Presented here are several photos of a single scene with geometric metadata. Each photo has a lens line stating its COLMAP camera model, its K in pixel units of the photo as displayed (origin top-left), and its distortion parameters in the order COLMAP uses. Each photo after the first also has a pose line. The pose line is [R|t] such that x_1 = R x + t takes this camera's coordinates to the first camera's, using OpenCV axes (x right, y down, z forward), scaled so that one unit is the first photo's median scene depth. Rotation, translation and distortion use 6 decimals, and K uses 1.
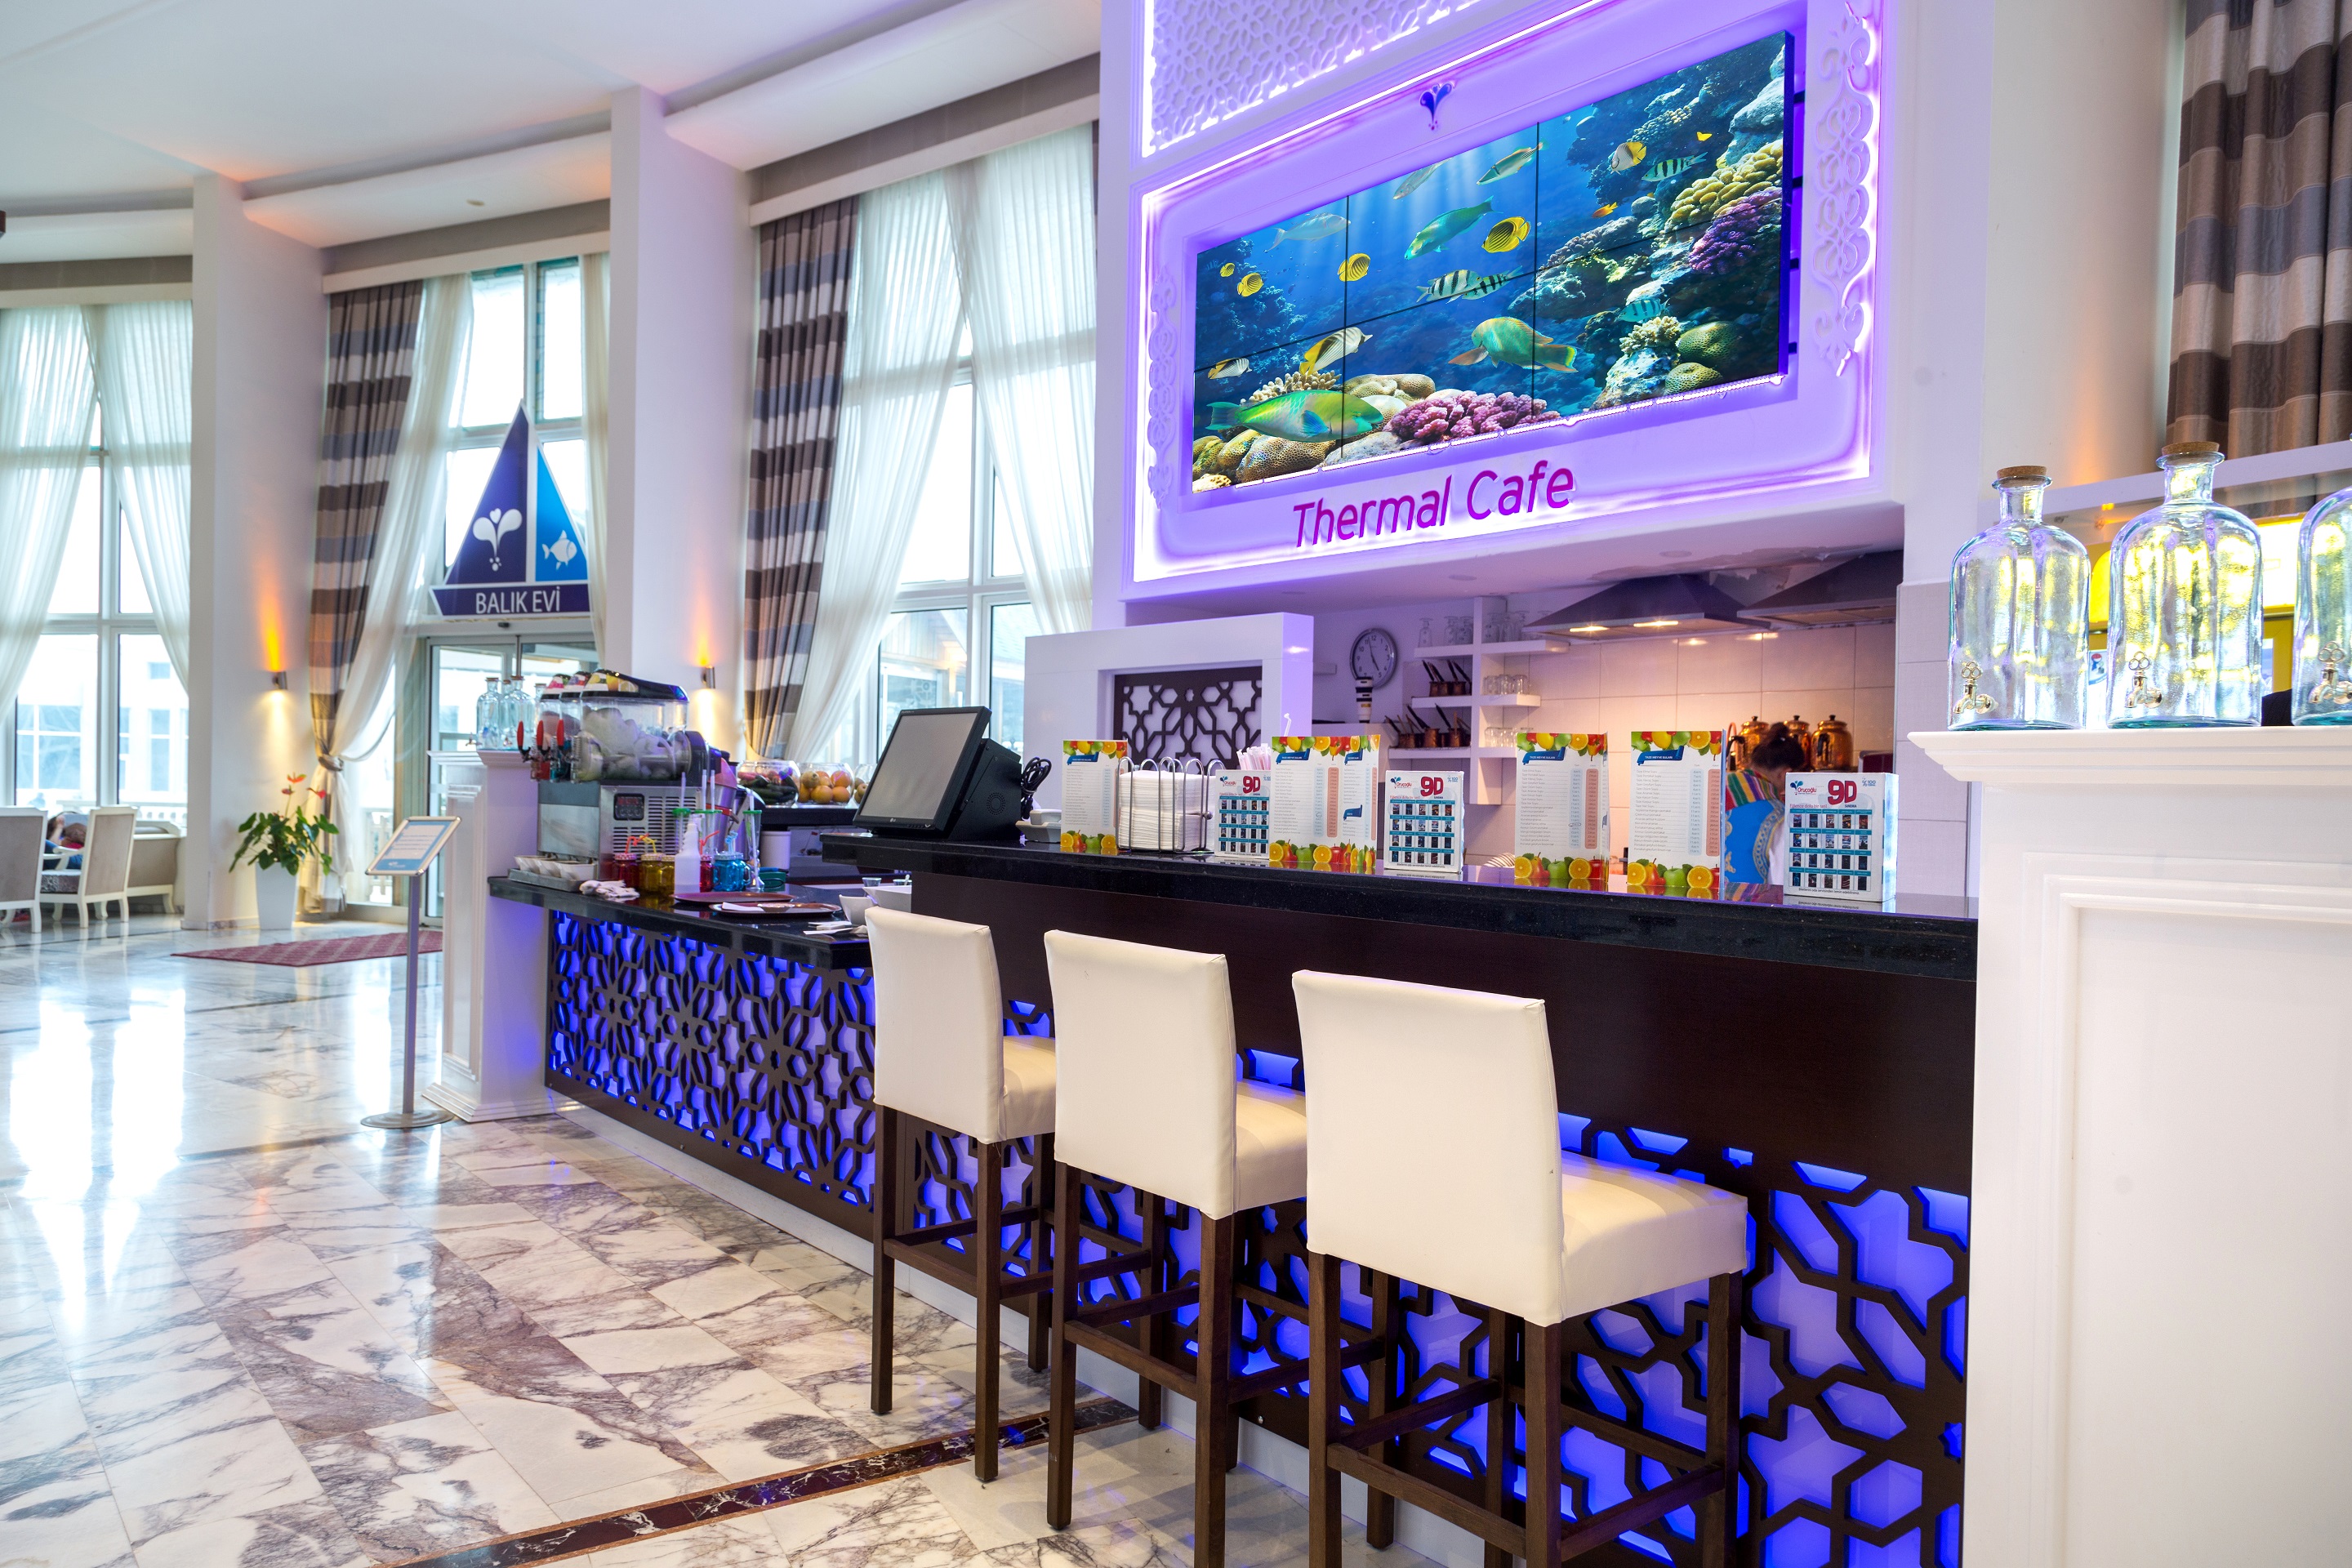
lens RADIAL K [[1615.4, 0, 1174.5], [0, 1615.4, 795.2], [0, 0, 1]] dist [0.012751, -0.005447]
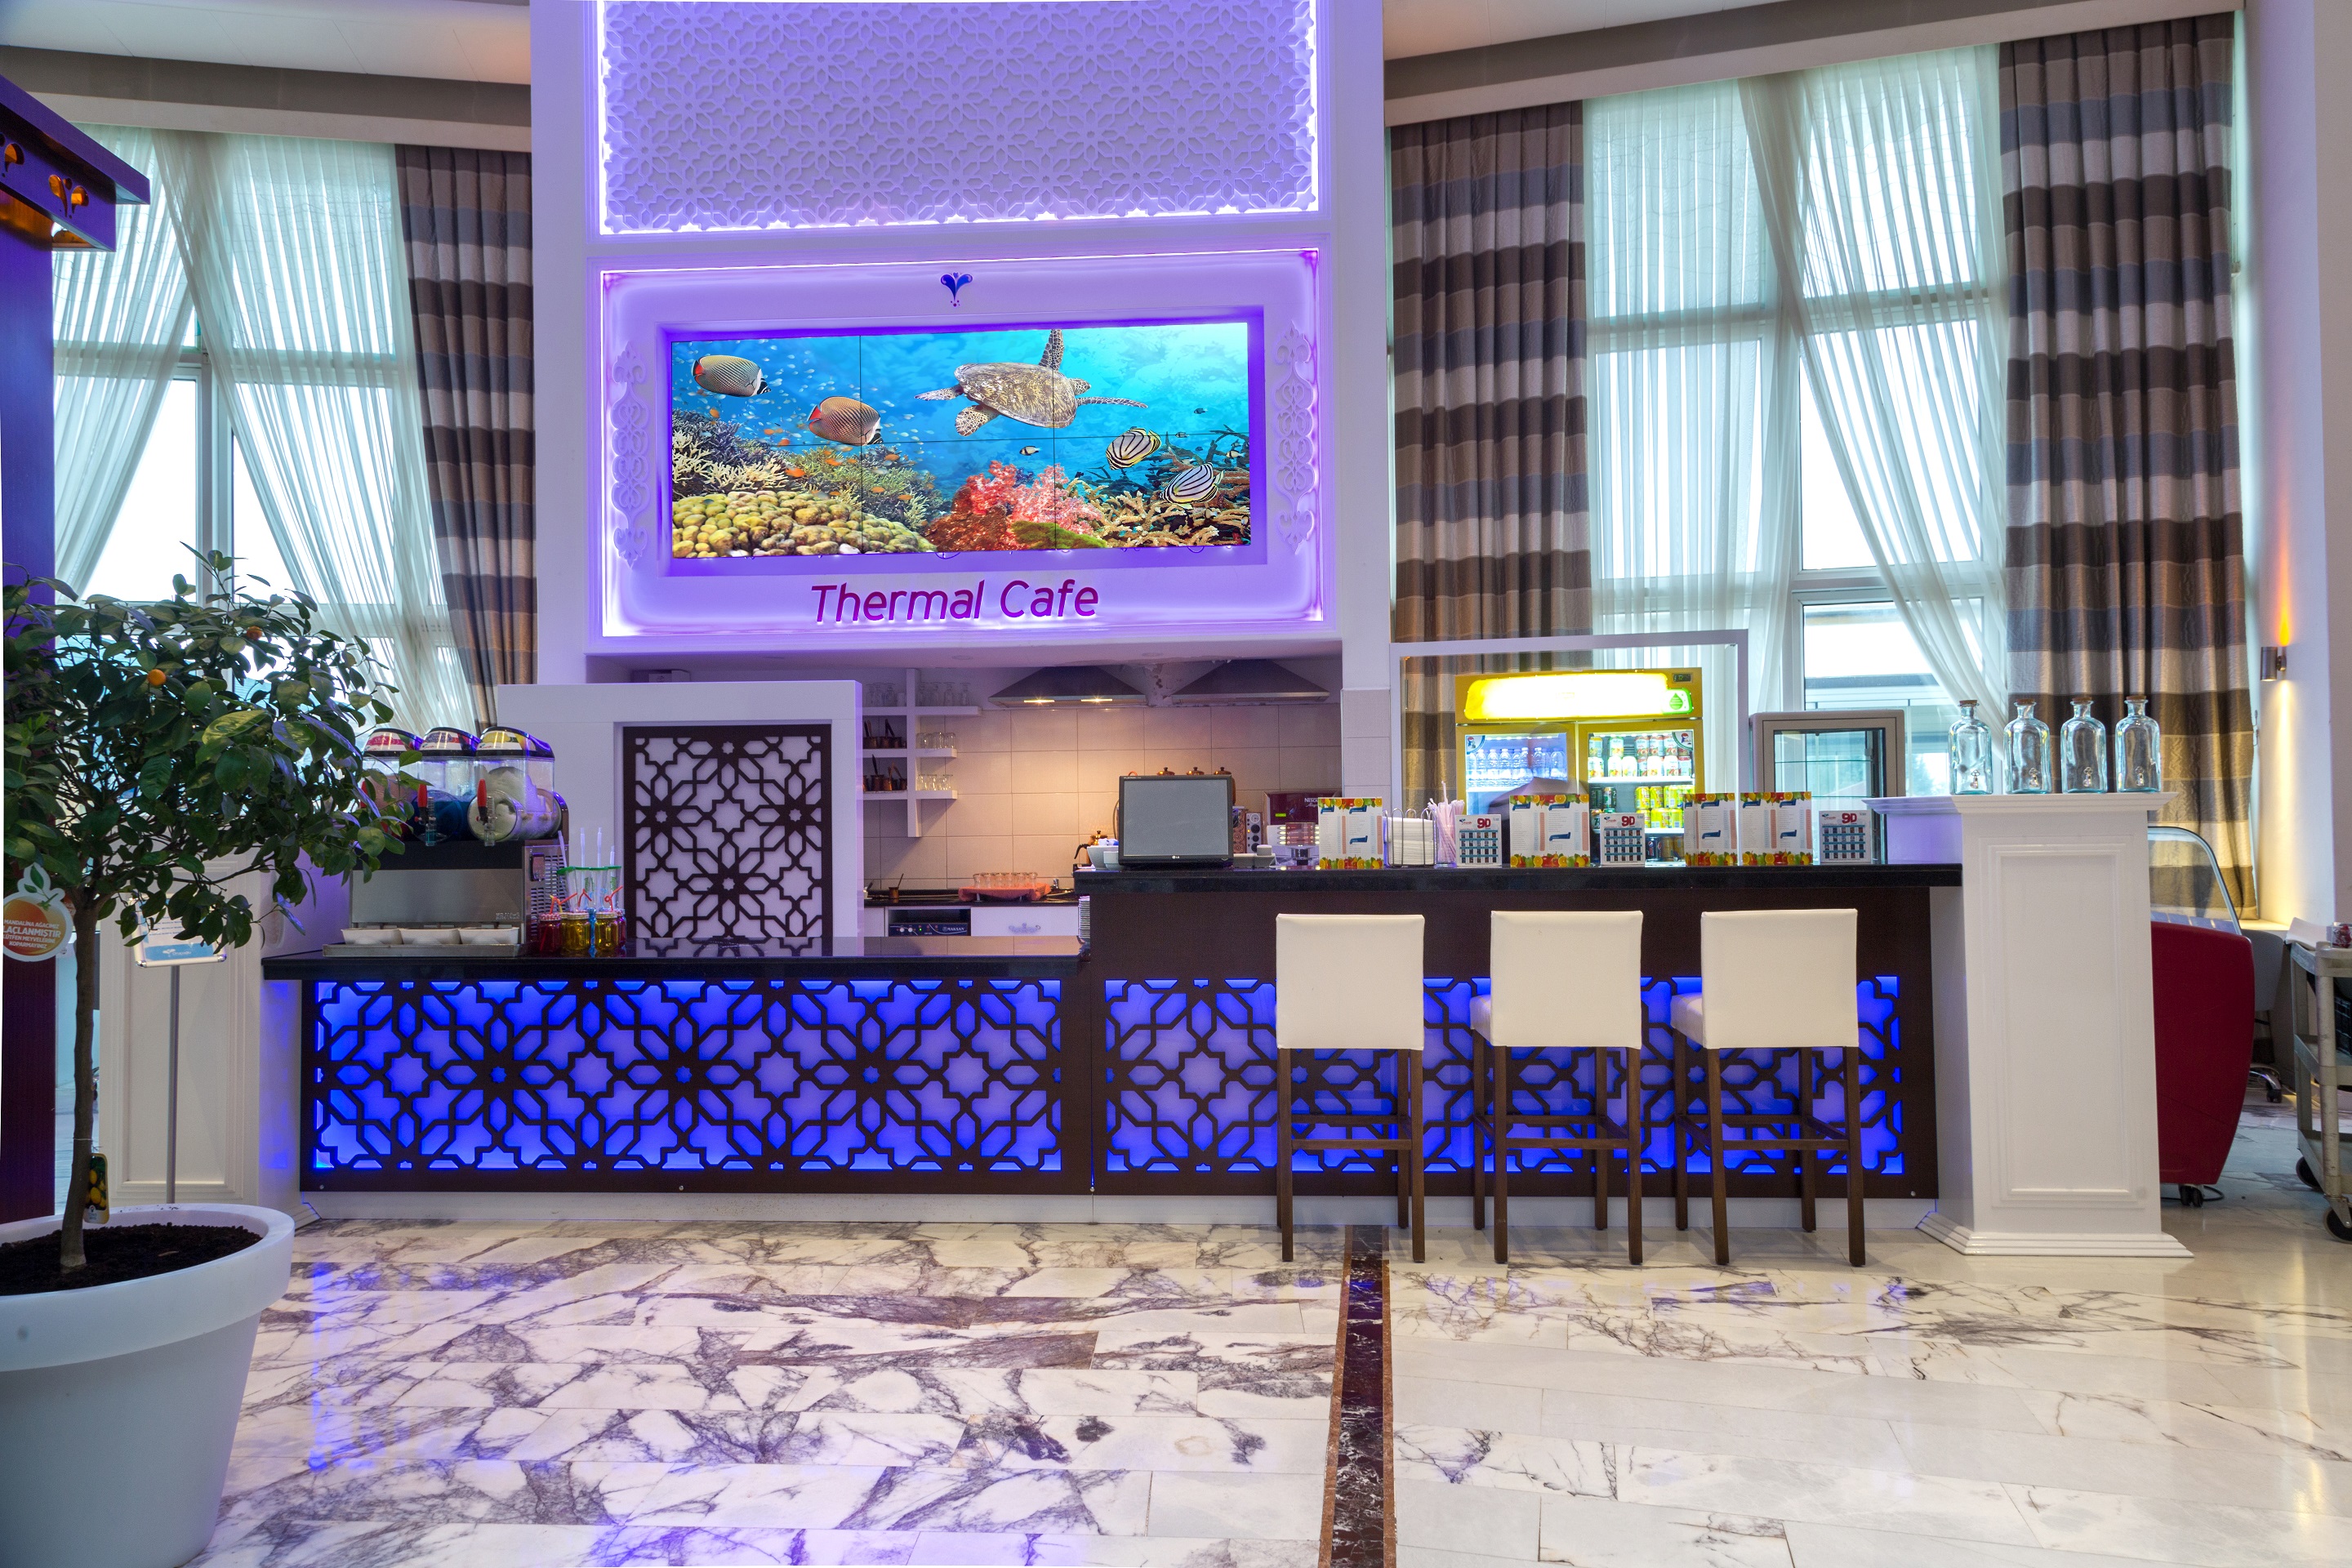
lens RADIAL K [[1577.0, 0, 1176.0], [0, 1577.0, 784.0], [0, 0, 1]] dist [0.009712, 0.002013]
pose [[0.671258, -0.011117, 0.741140, -1.073904], [0.028956, 0.999518, -0.011234, -0.029413], [-0.740658, 0.029001, 0.671256, 0.087111]]
